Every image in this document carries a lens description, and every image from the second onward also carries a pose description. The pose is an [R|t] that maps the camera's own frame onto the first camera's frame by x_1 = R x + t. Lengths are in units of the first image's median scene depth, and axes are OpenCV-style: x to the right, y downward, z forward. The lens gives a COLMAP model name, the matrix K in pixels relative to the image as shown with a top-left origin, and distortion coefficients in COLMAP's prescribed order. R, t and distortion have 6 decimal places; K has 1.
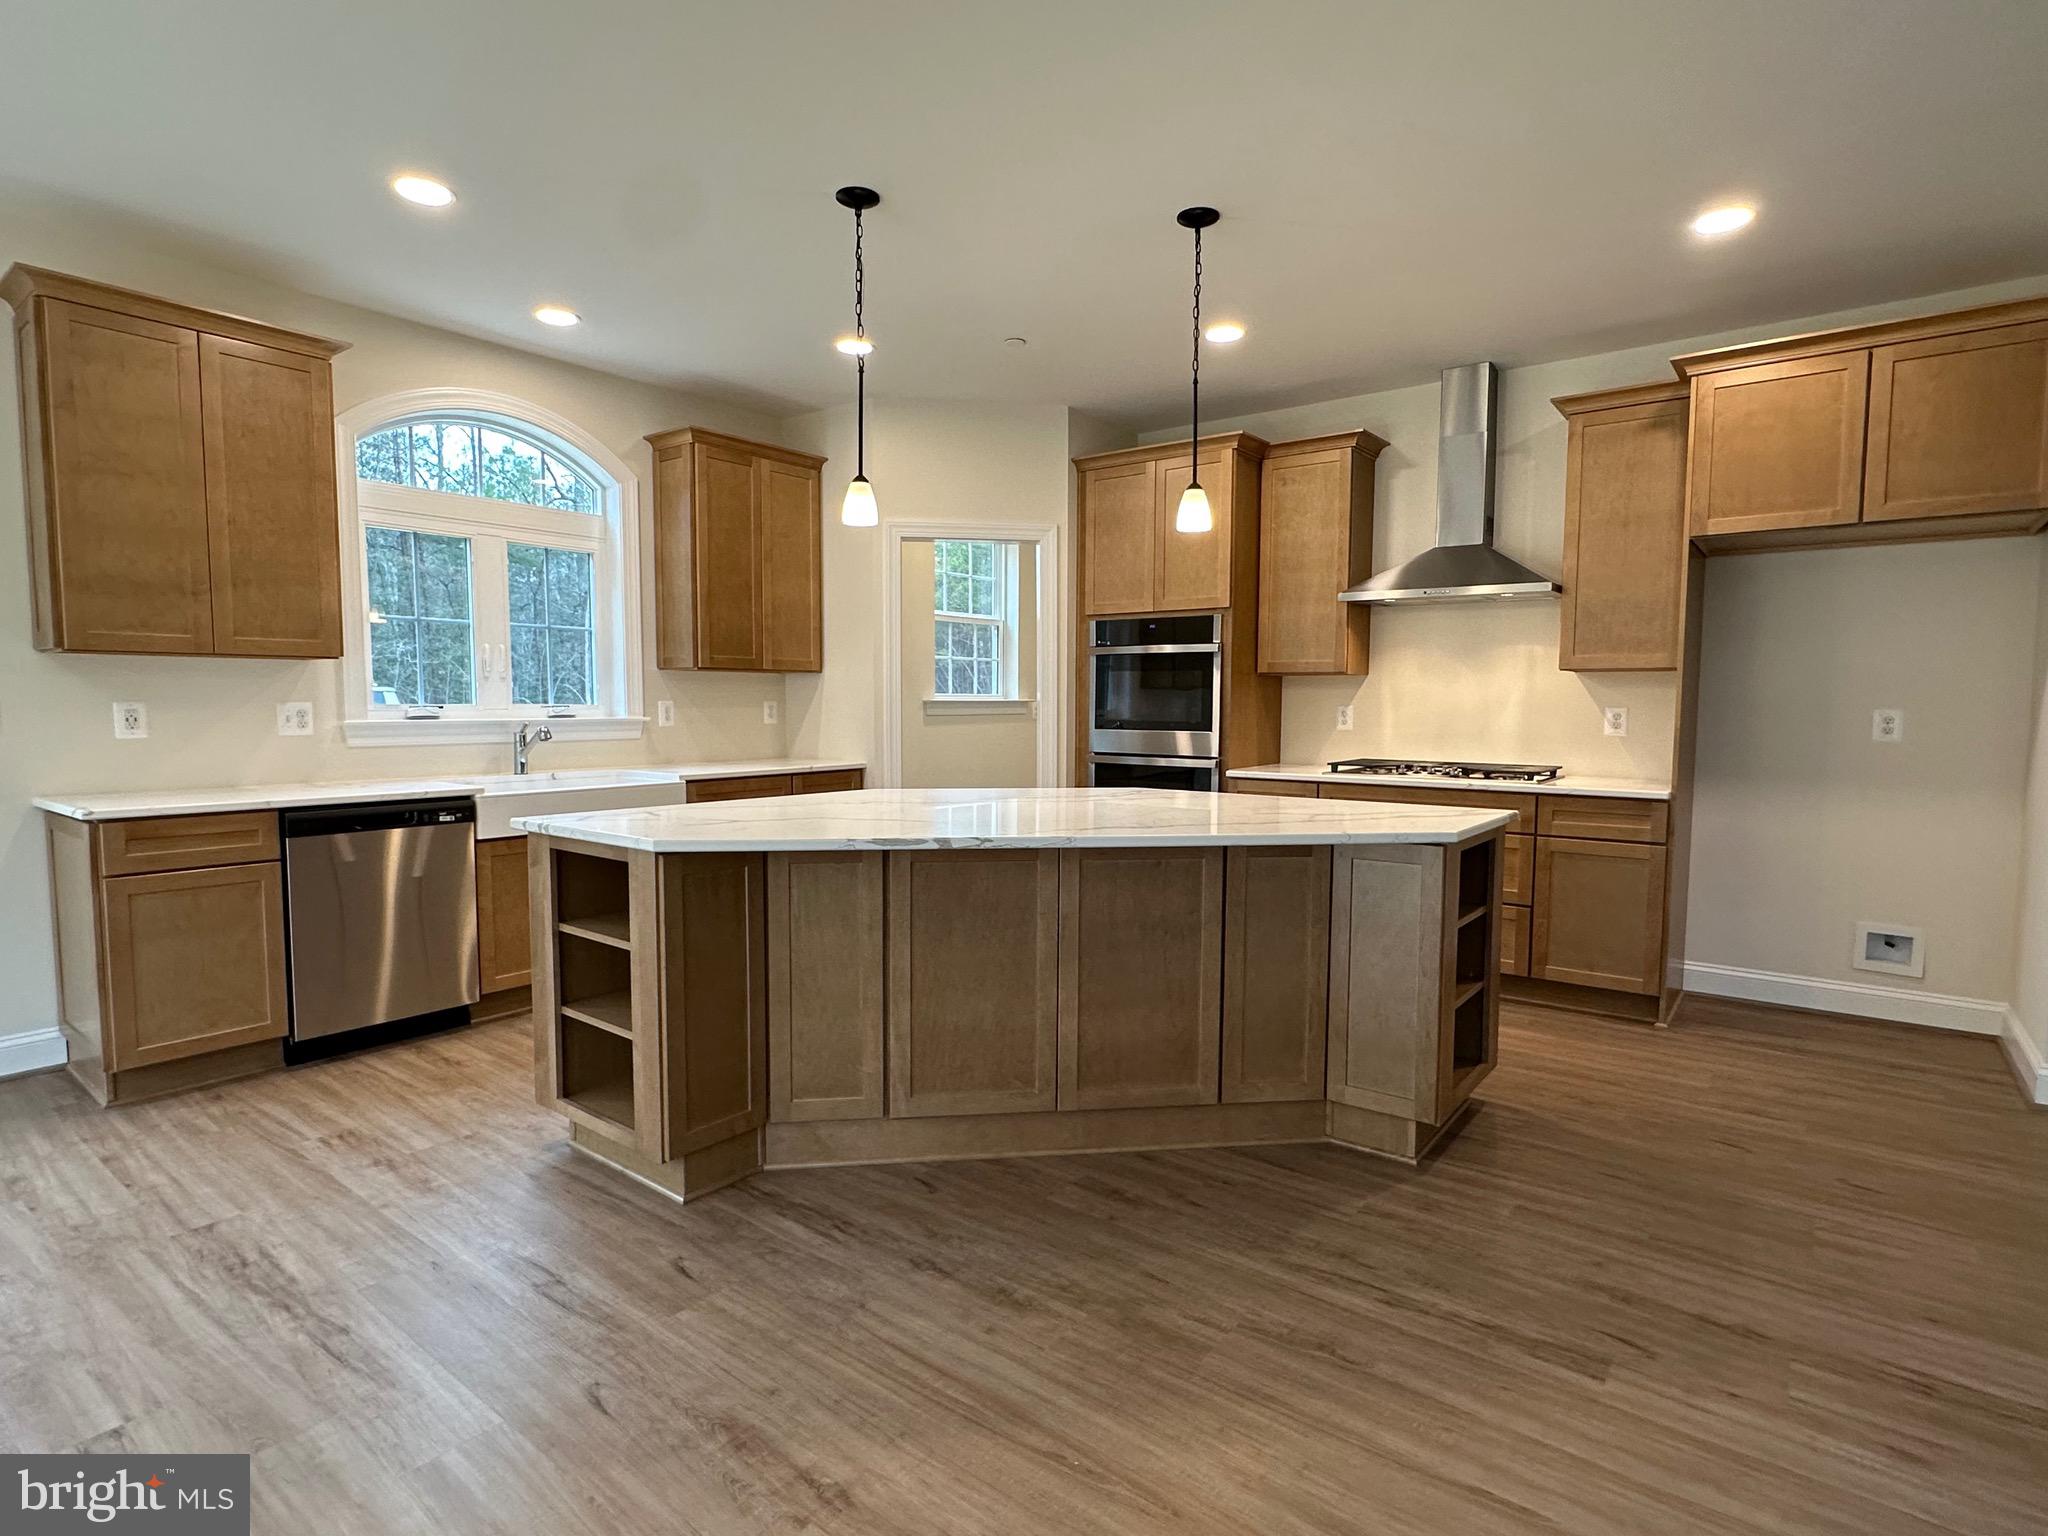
lens RADIAL K [[1043.7, 0, 1026.3], [0, 1043.7, 775.9], [0, 0, 1]] dist [0.001970, 0.000468]
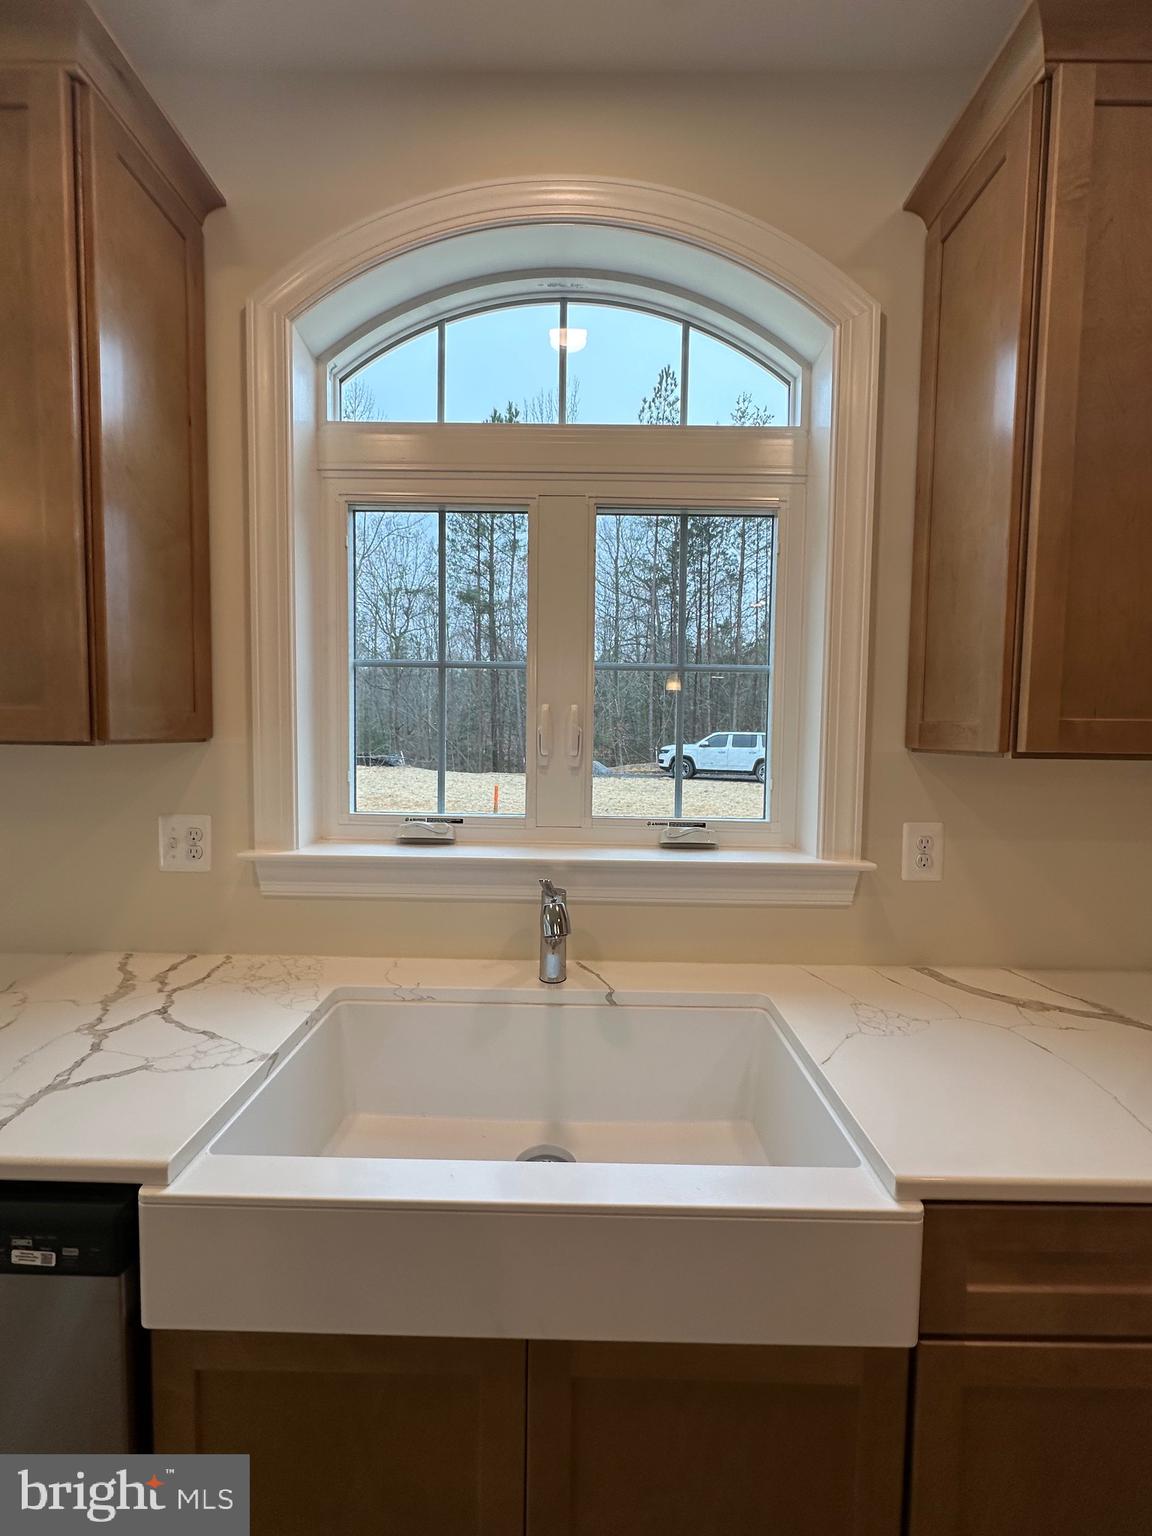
lens RADIAL K [[611.6, 0, 569.4], [0, 611.6, 765.0], [0, 0, 1]] dist [-0.004475, 0.000389]
pose [[0.591318, 0.047397, -0.805044, -0.236883], [-0.070080, 0.997515, 0.007254, -0.090118], [0.803388, 0.052128, 0.593170, 0.754929]]
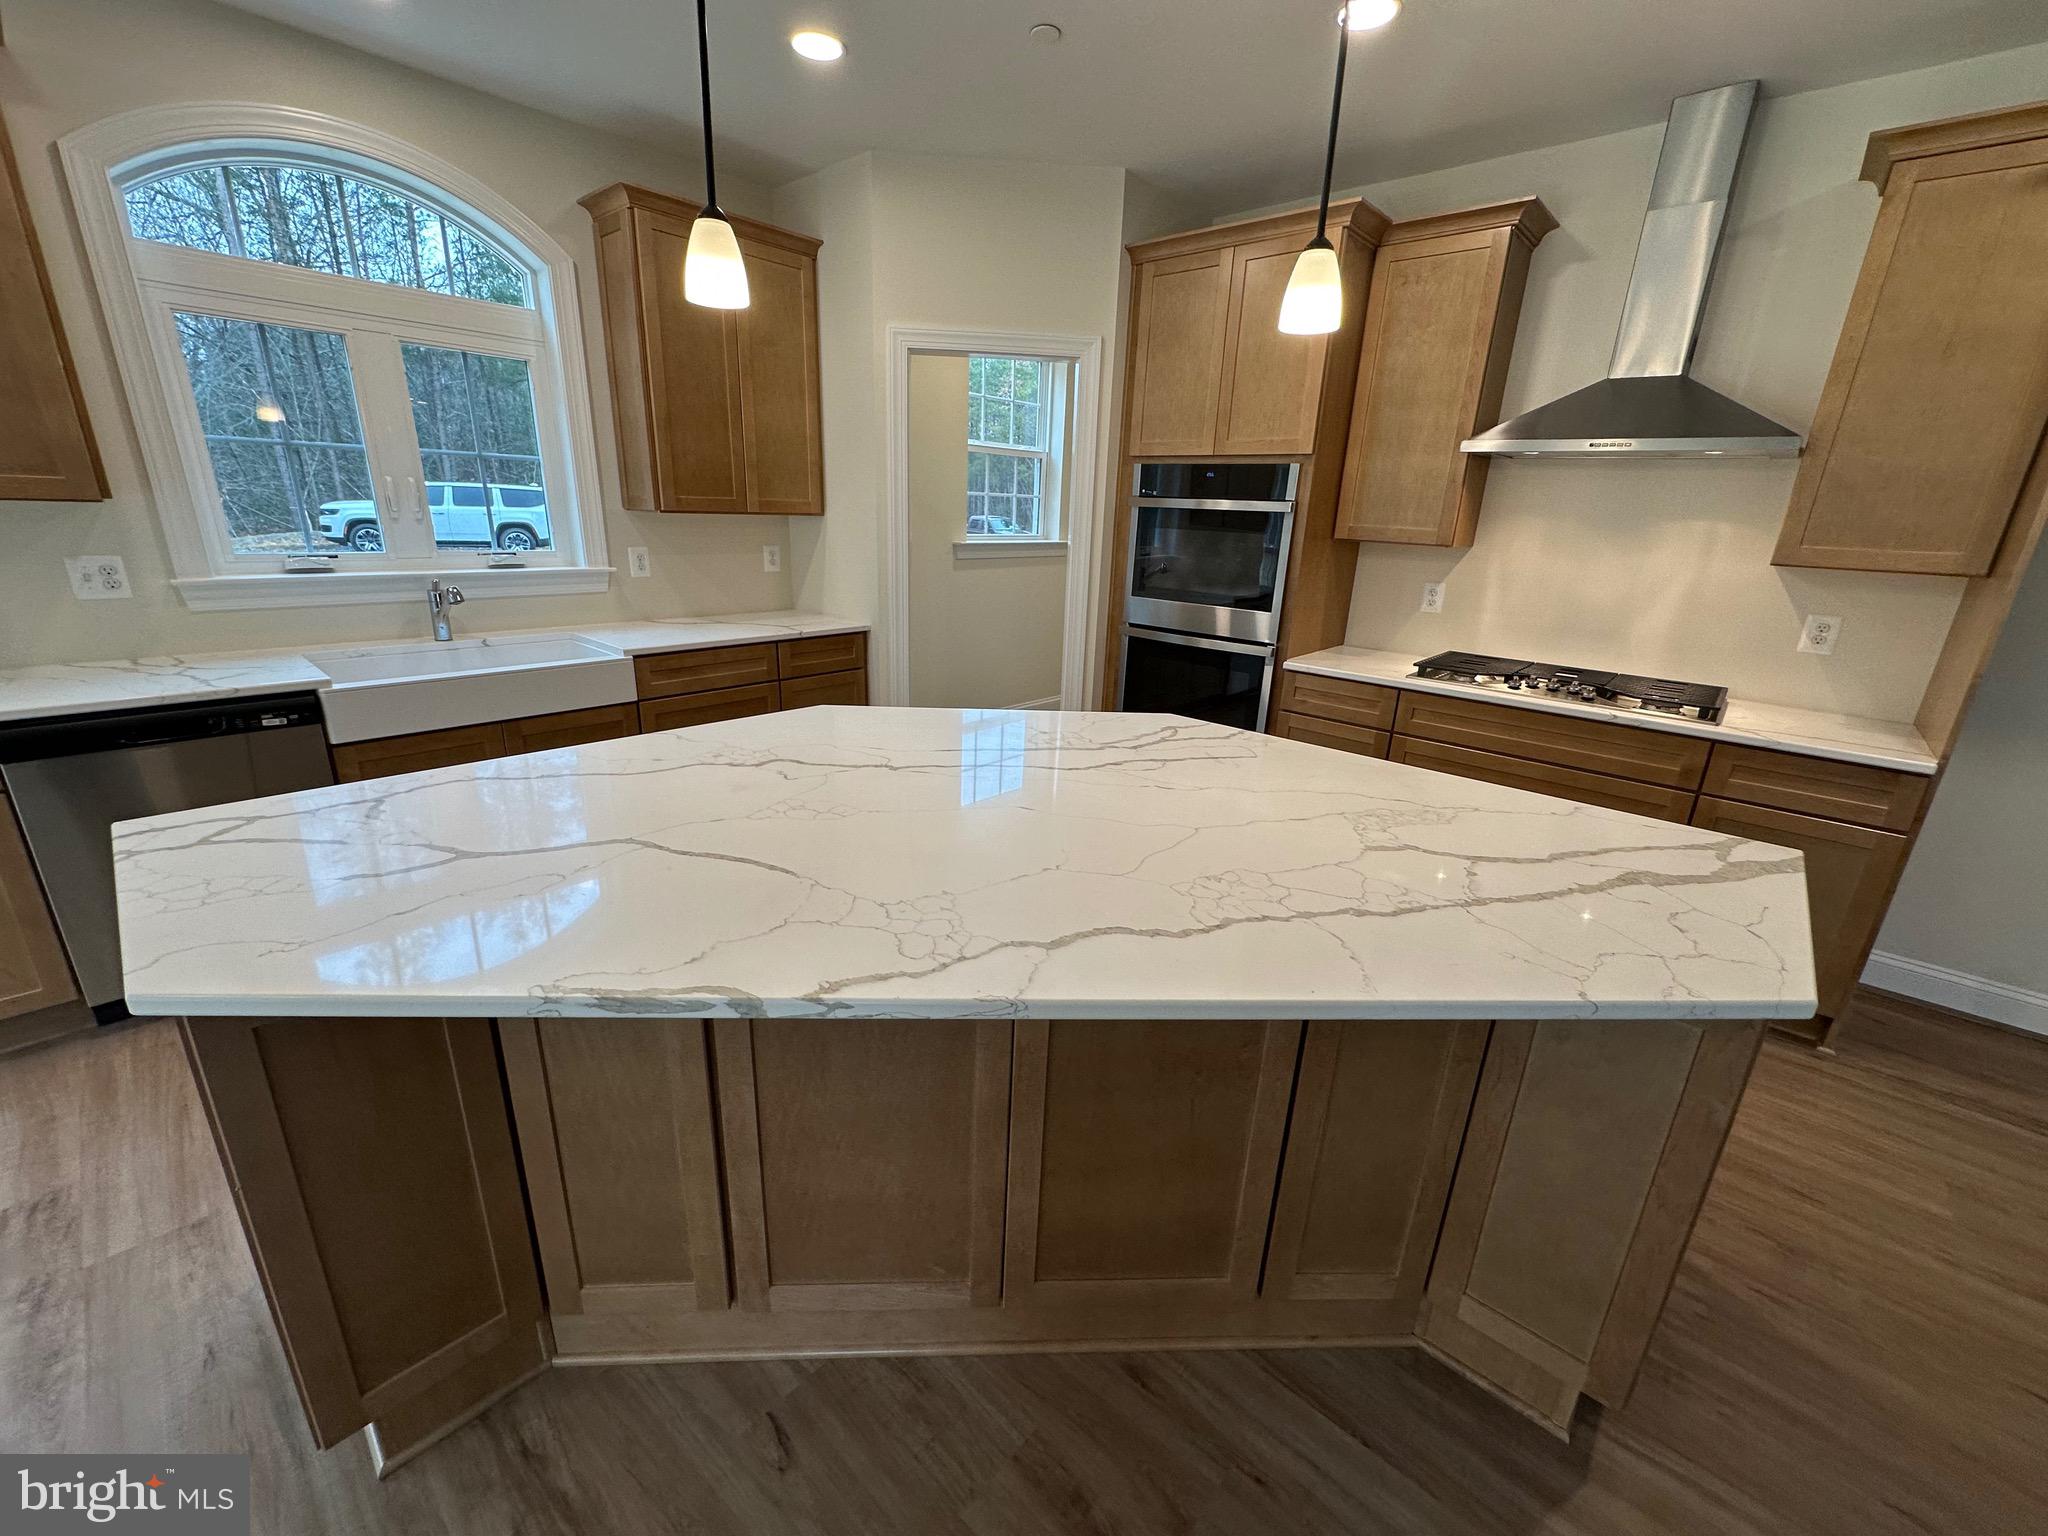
lens RADIAL K [[815.5, 0, 1027.9], [0, 815.5, 768.1], [0, 0, 1]] dist [-0.004475, 0.000389]
pose [[0.996513, 0.055352, -0.062433, 0.032790], [-0.039198, 0.971127, 0.235322, -0.067547], [0.073656, -0.232054, 0.969910, 0.332695]]
